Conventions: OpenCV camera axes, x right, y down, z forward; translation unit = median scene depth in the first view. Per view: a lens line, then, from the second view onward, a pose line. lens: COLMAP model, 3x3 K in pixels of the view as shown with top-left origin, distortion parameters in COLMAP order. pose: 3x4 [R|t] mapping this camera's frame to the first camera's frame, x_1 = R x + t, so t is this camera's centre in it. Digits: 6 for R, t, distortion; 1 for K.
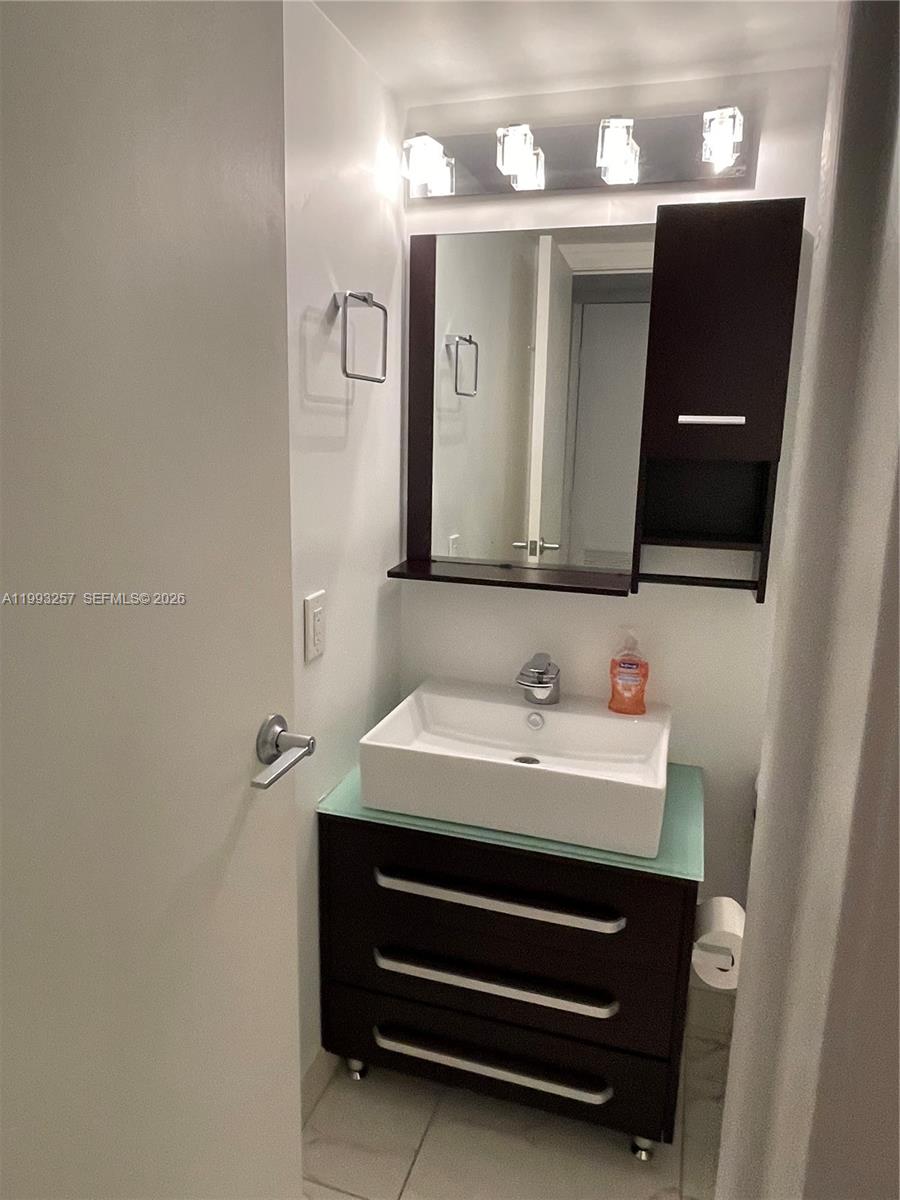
lens RADIAL K [[791.8, 0, 450.5], [0, 791.8, 584.6], [0, 0, 1]] dist [0.000126, -0.000658]
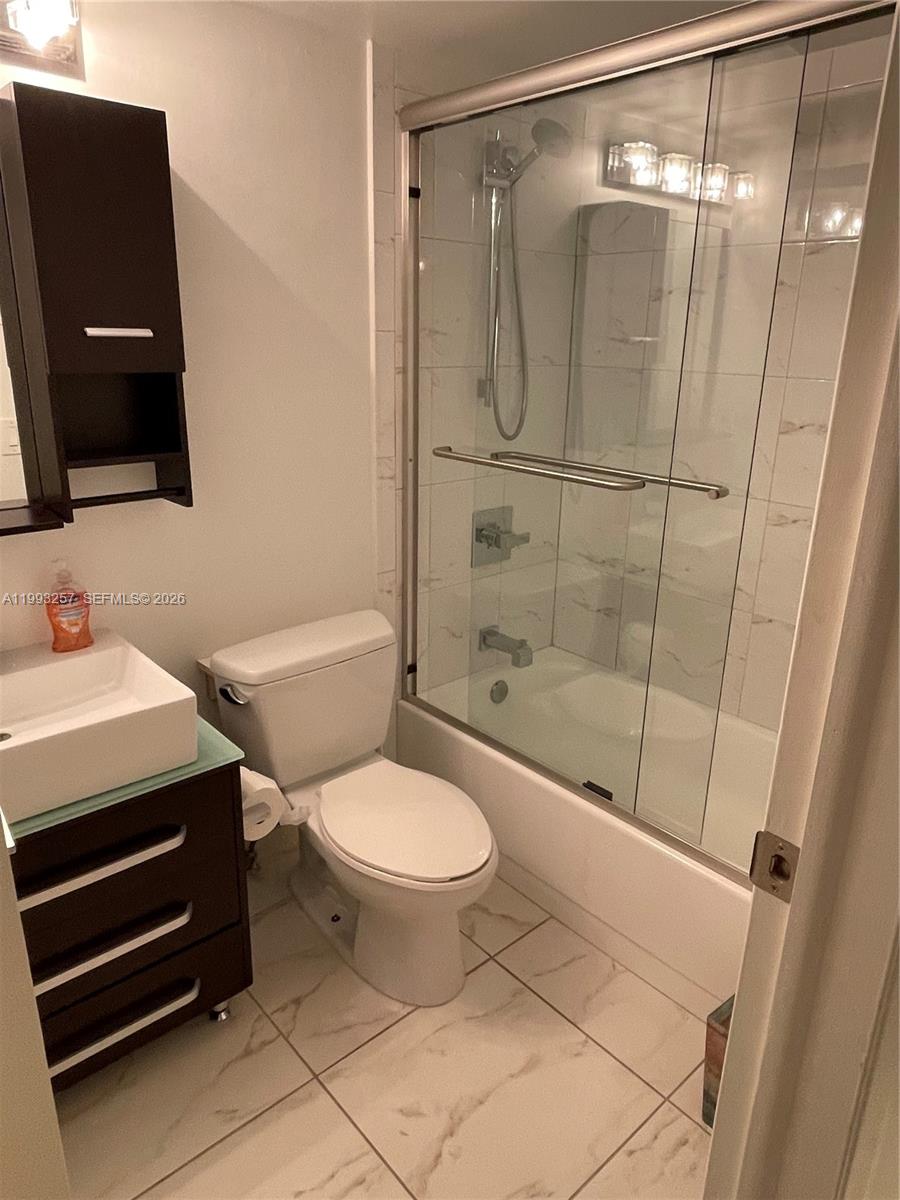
lens RADIAL K [[791.8, 0, 450.5], [0, 791.8, 584.6], [0, 0, 1]] dist [0.000126, -0.000658]
pose [[0.519144, -0.268899, 0.811285, -0.314108], [0.157250, 0.963065, 0.218581, -0.052419], [-0.840096, 0.014099, 0.542254, 0.115240]]
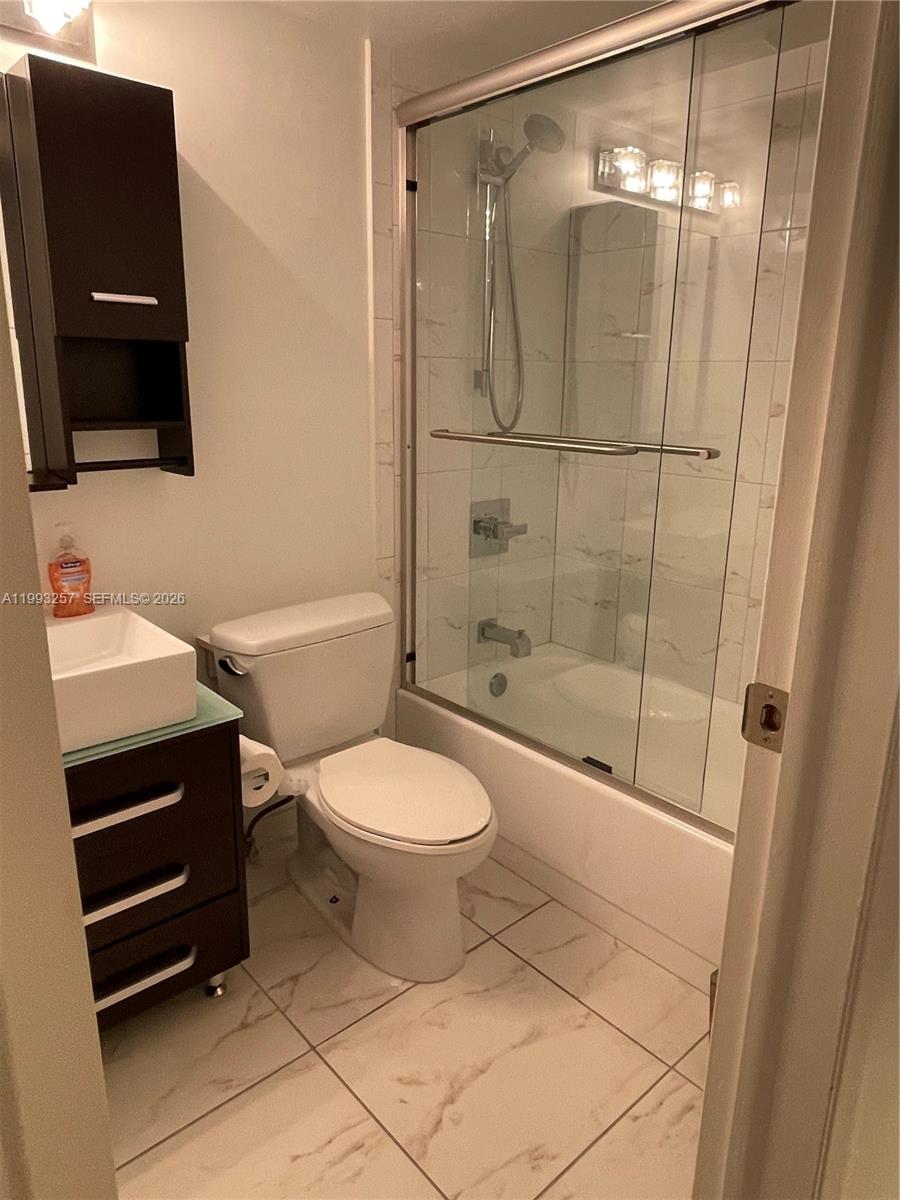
lens RADIAL K [[791.8, 0, 450.5], [0, 791.8, 584.6], [0, 0, 1]] dist [0.000126, -0.000658]
pose [[0.517592, -0.228459, 0.824563, -0.347217], [0.162987, 0.972374, 0.167103, 0.042991], [-0.839961, 0.047902, 0.540529, 0.109261]]
